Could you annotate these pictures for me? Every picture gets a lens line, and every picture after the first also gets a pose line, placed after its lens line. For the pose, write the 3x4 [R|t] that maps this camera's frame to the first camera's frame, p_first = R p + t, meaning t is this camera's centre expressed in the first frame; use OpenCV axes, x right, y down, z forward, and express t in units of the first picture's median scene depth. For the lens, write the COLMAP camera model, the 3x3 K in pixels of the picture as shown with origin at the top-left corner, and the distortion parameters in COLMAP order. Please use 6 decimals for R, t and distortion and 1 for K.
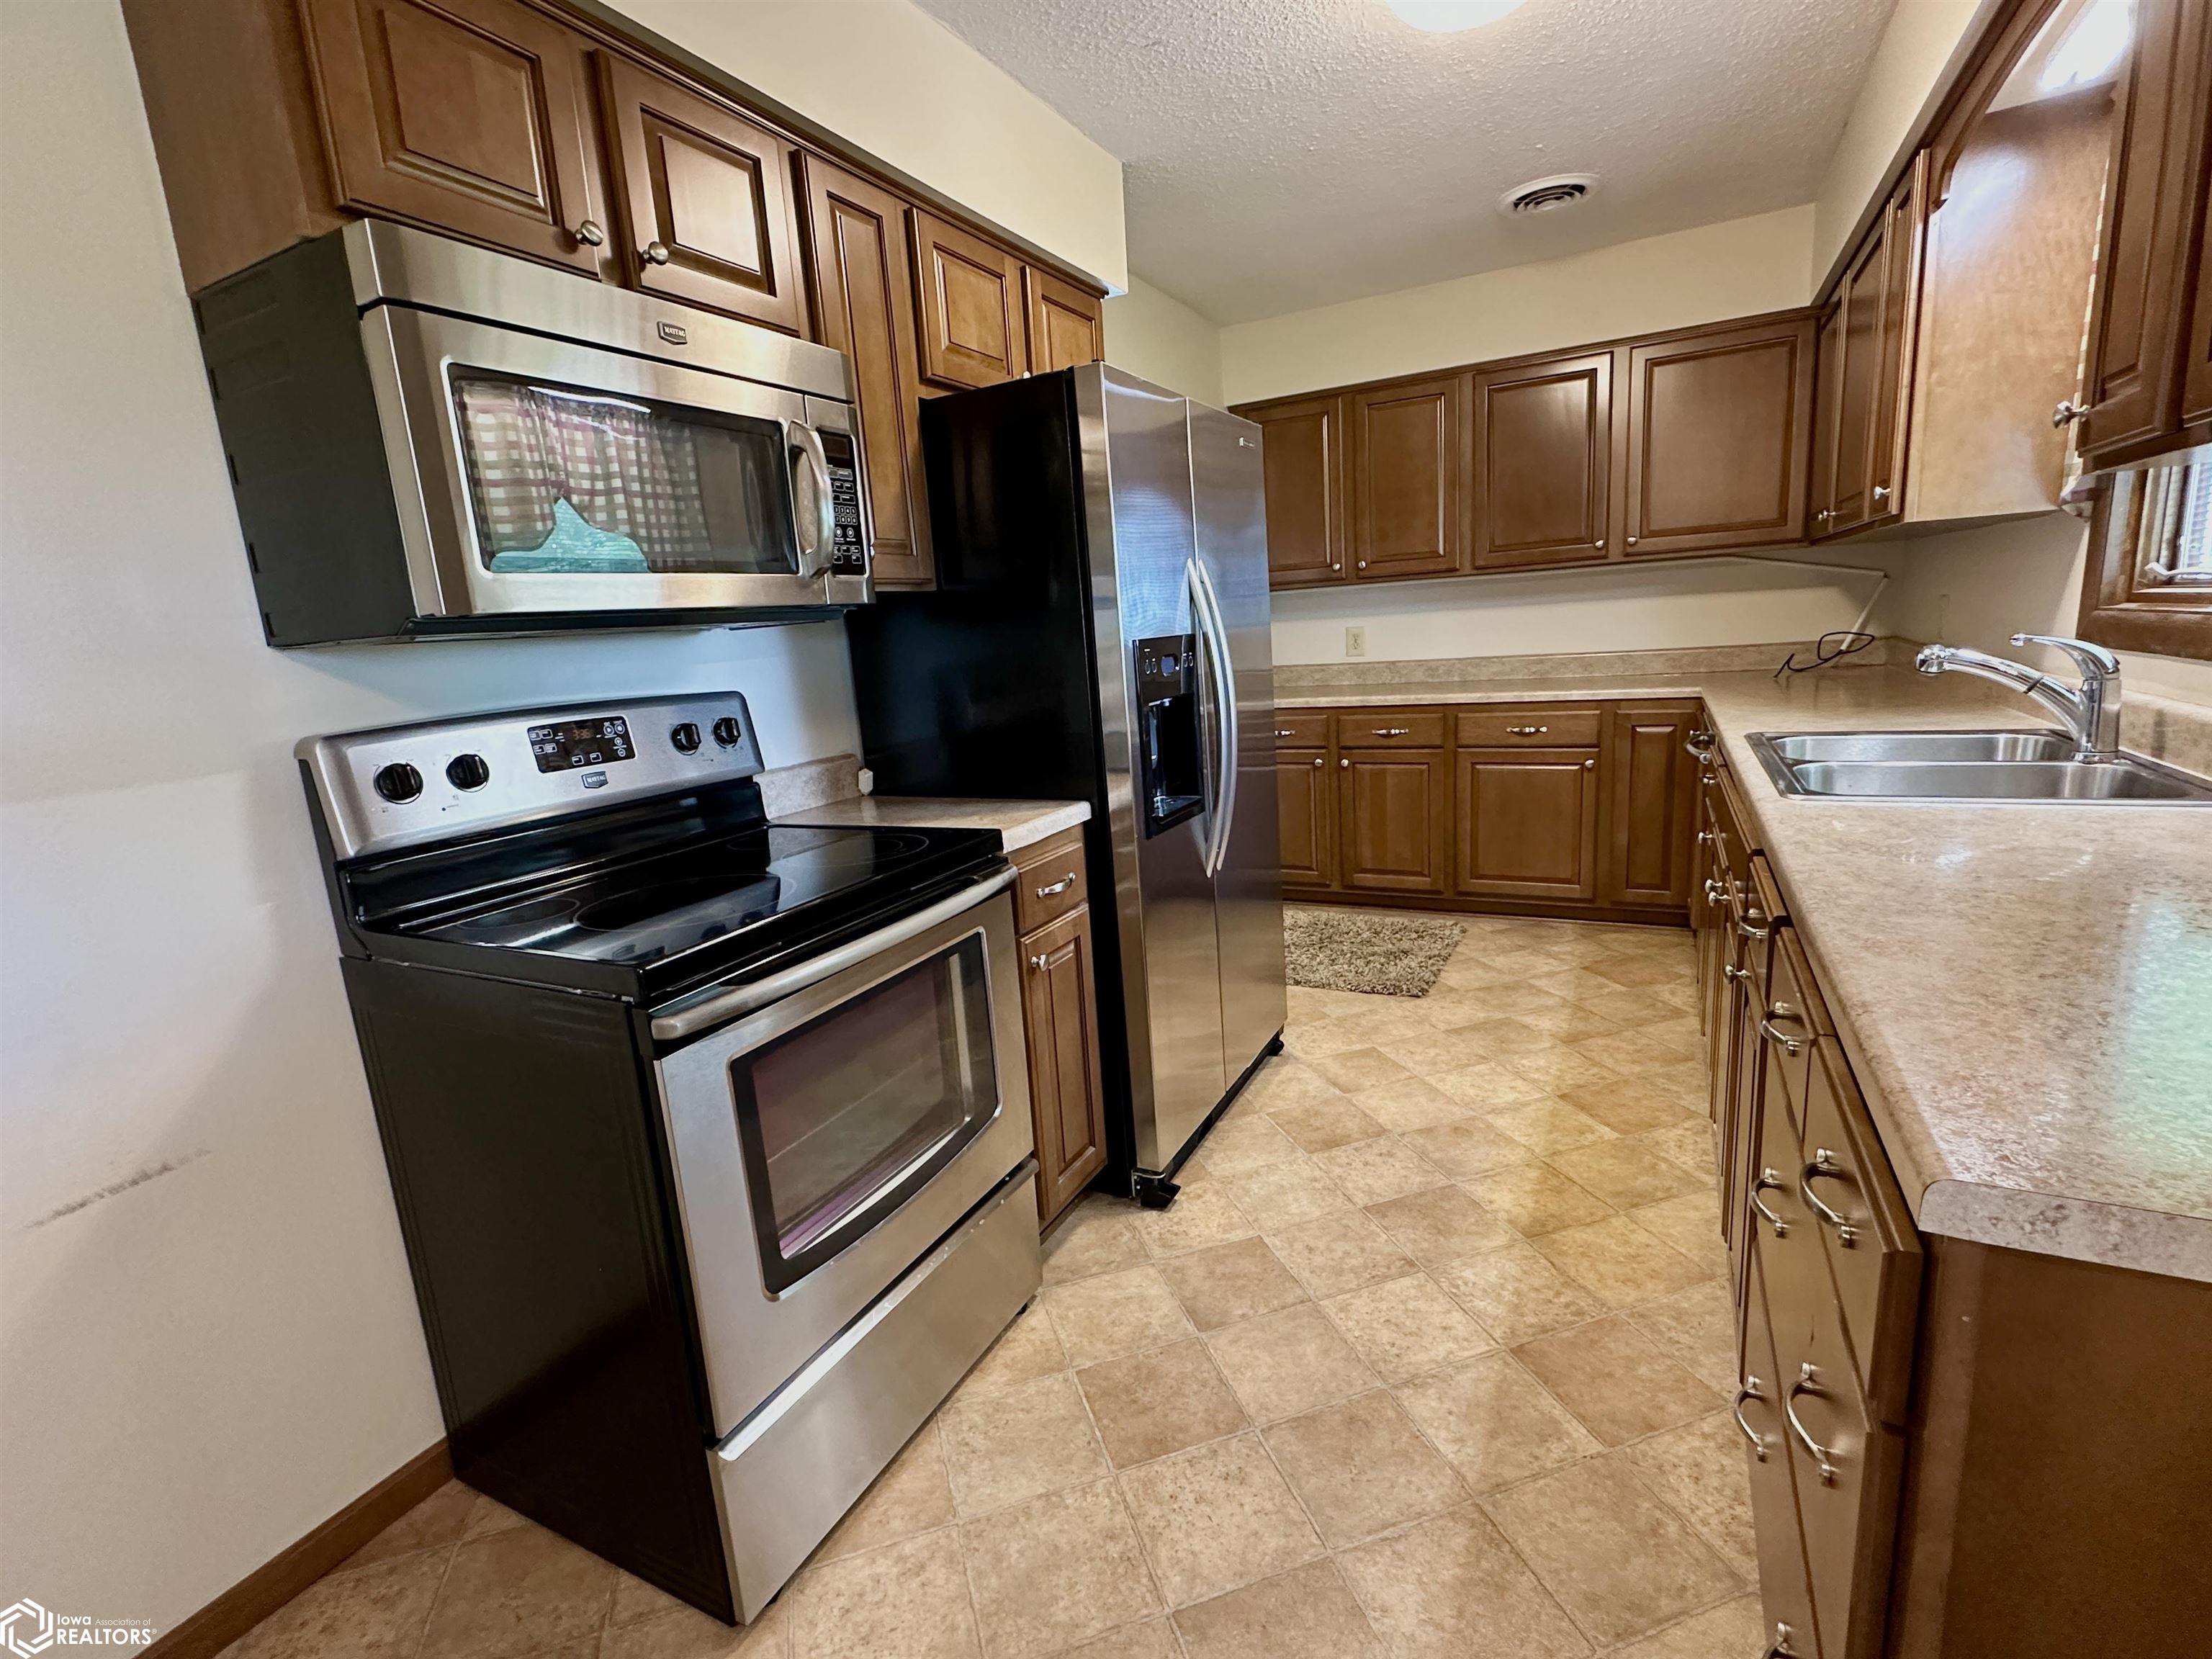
lens RADIAL K [[1017.2, 0, 1098.5], [0, 1017.2, 831.5], [0, 0, 1]] dist [-0.003537, 0.001084]
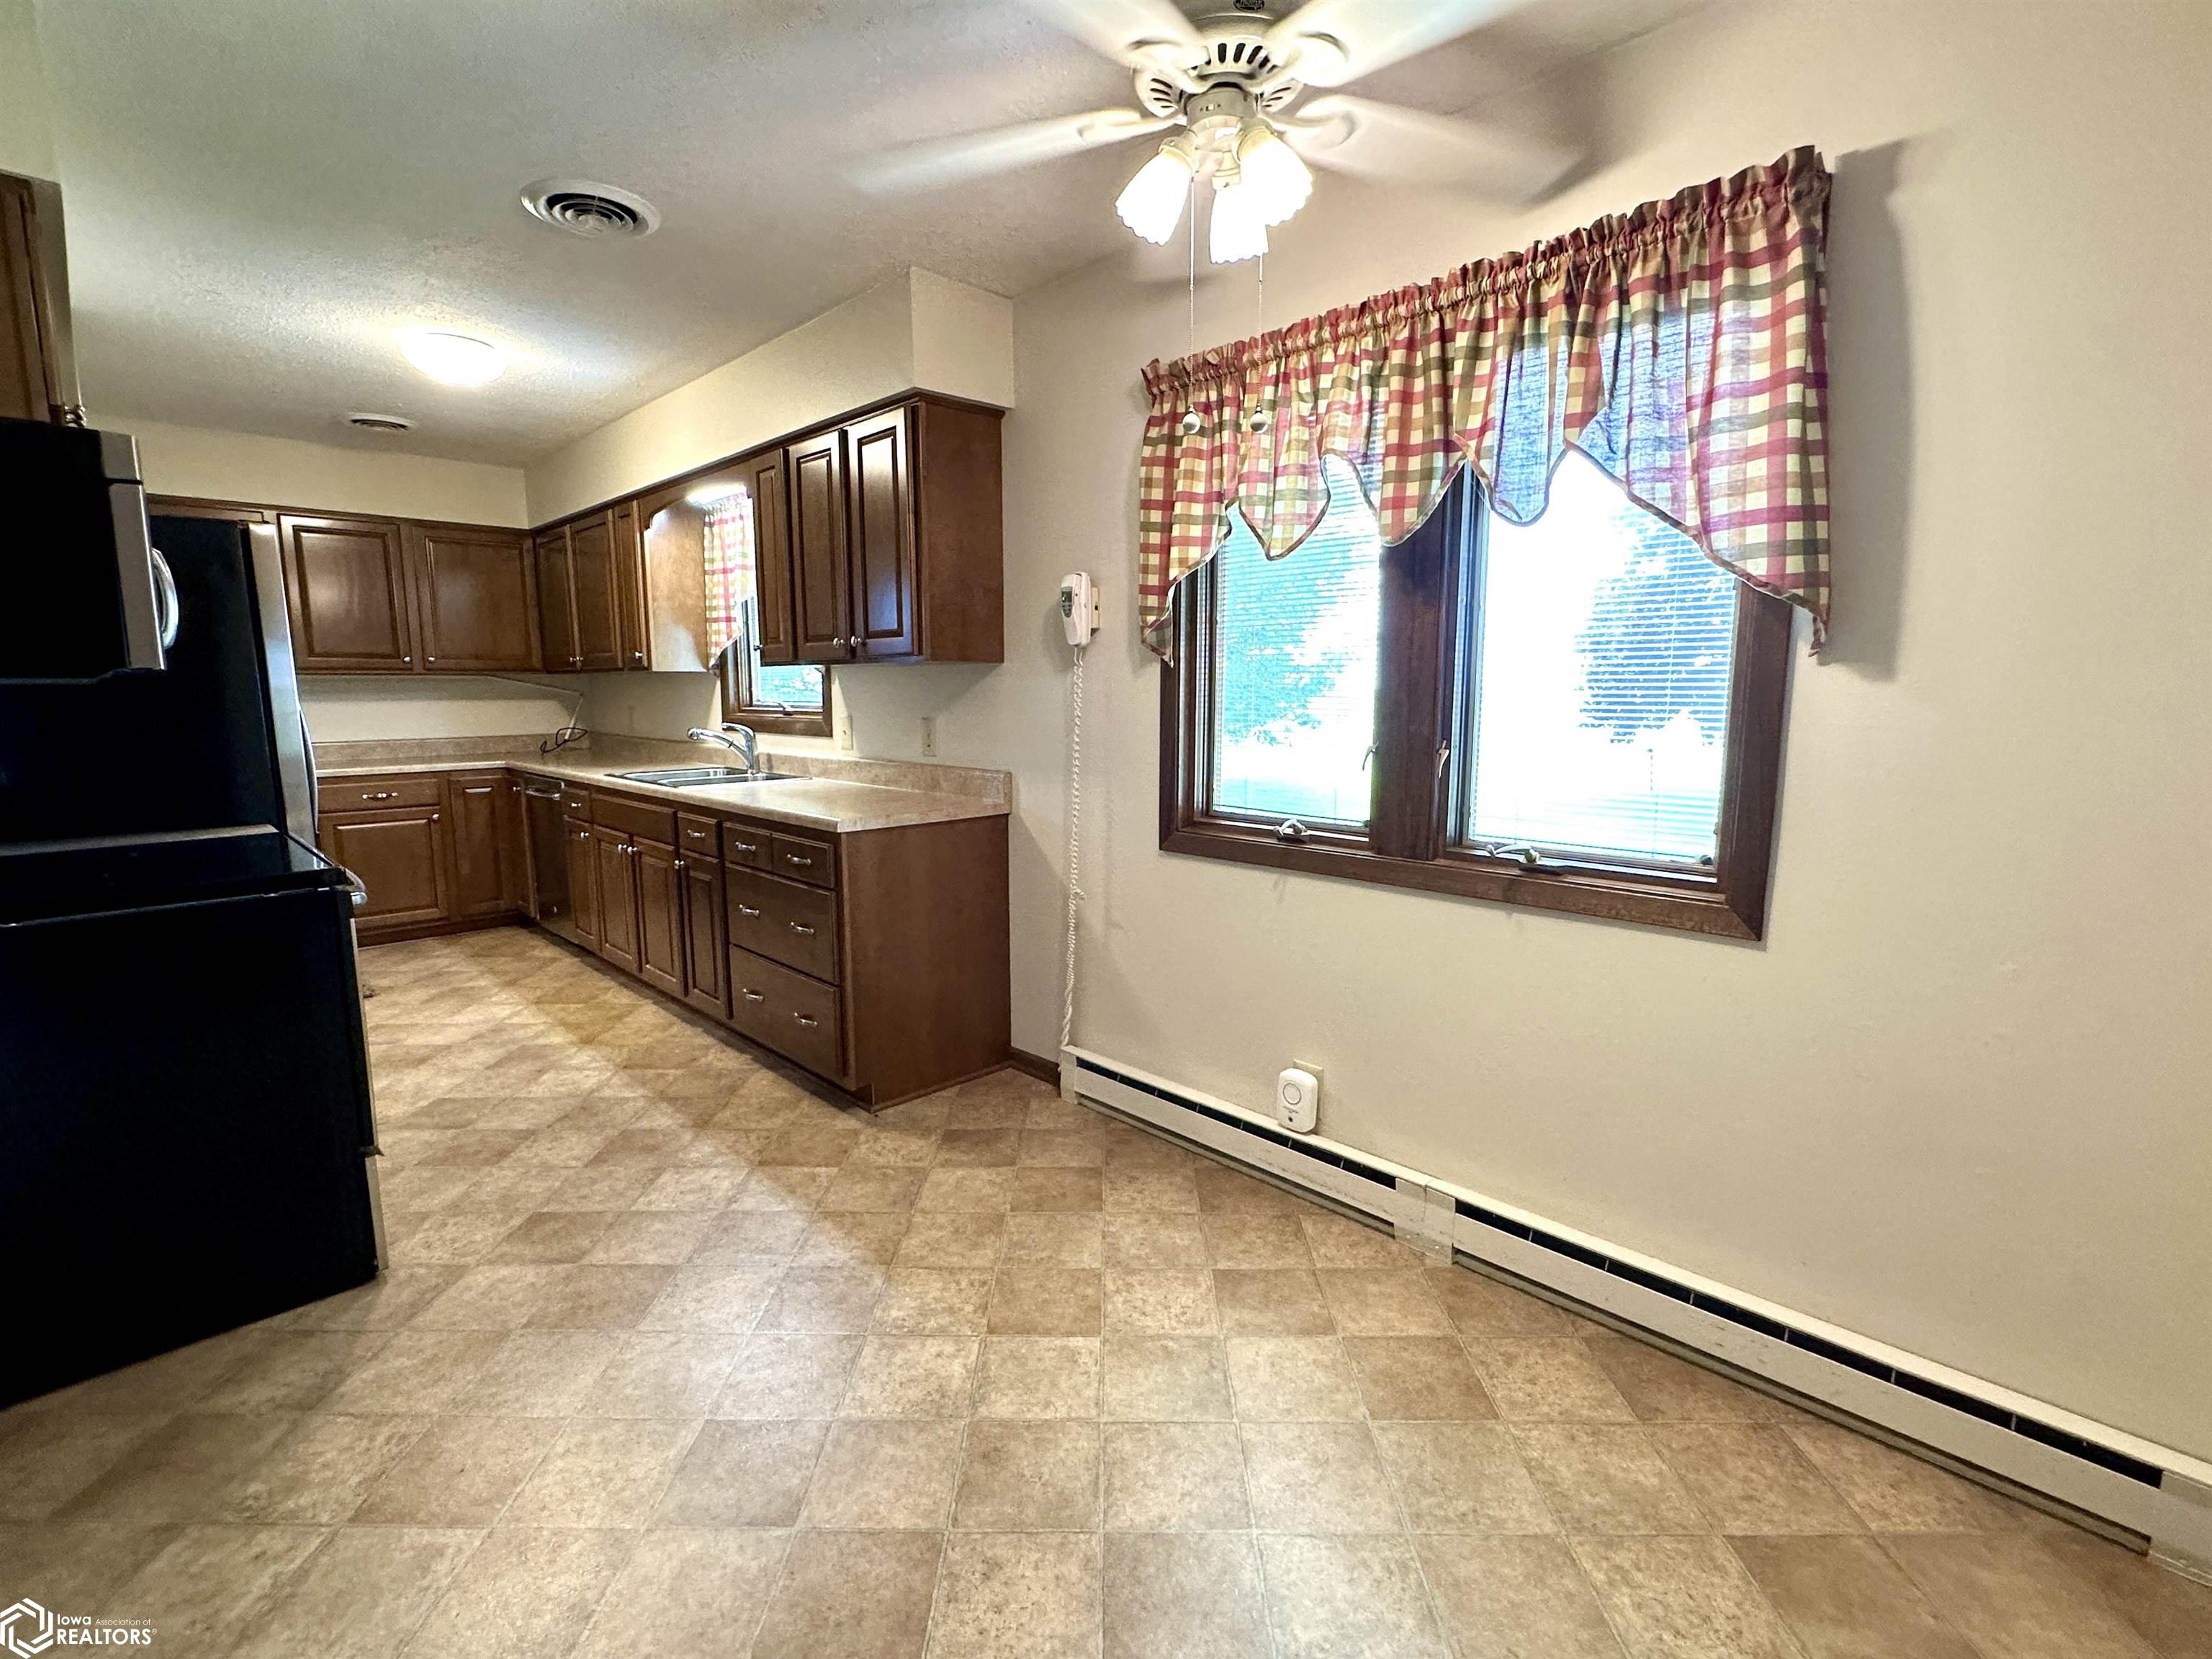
lens RADIAL K [[1019.1, 0, 1098.5], [0, 1019.1, 833.8], [0, 0, 1]] dist [-0.001714, 0.000700]
pose [[0.308312, -0.069721, 0.948727, -0.632615], [0.170906, 0.985143, 0.016857, 0.098614], [-0.935807, 0.156946, 0.315647, -0.312946]]
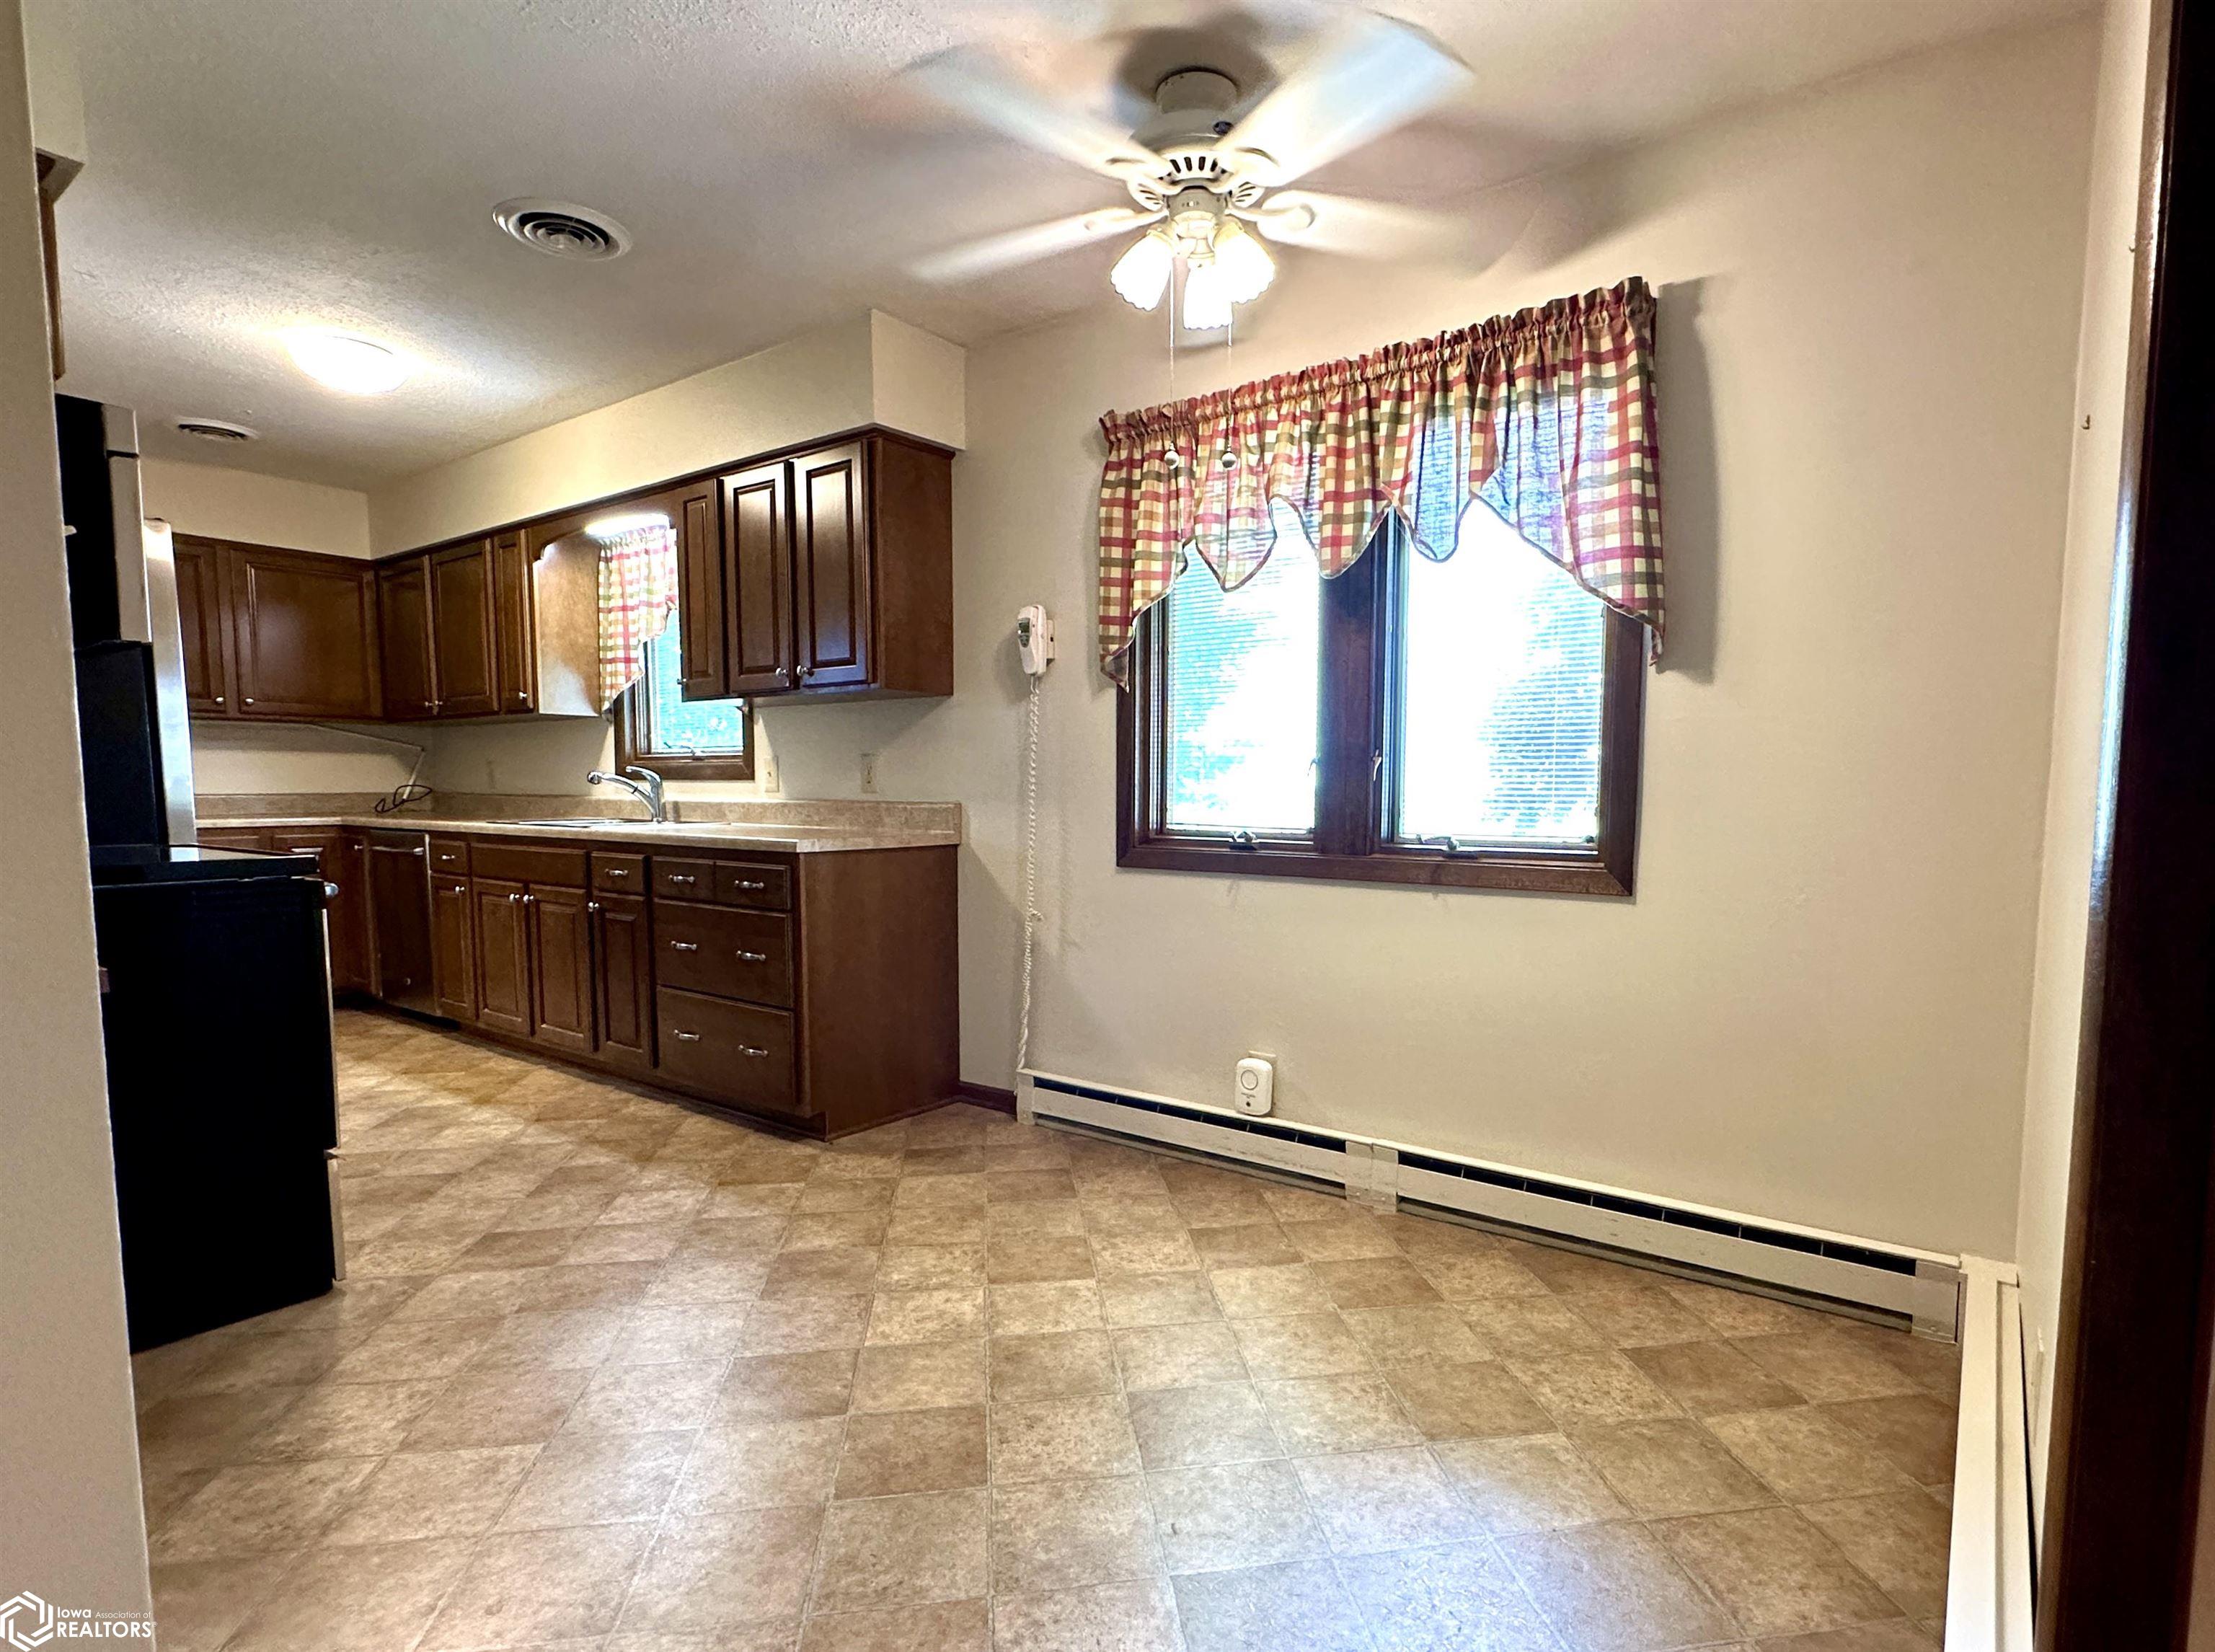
lens RADIAL K [[1141.5, 0, 1175.6], [0, 1141.5, 890.1], [0, 0, 1]] dist [-0.001686, 0.000610]
pose [[0.135299, -0.021125, 0.990580, -0.806285], [0.183207, 0.983066, -0.004059, 0.171831], [-0.973719, 0.182030, 0.136878, -0.272211]]
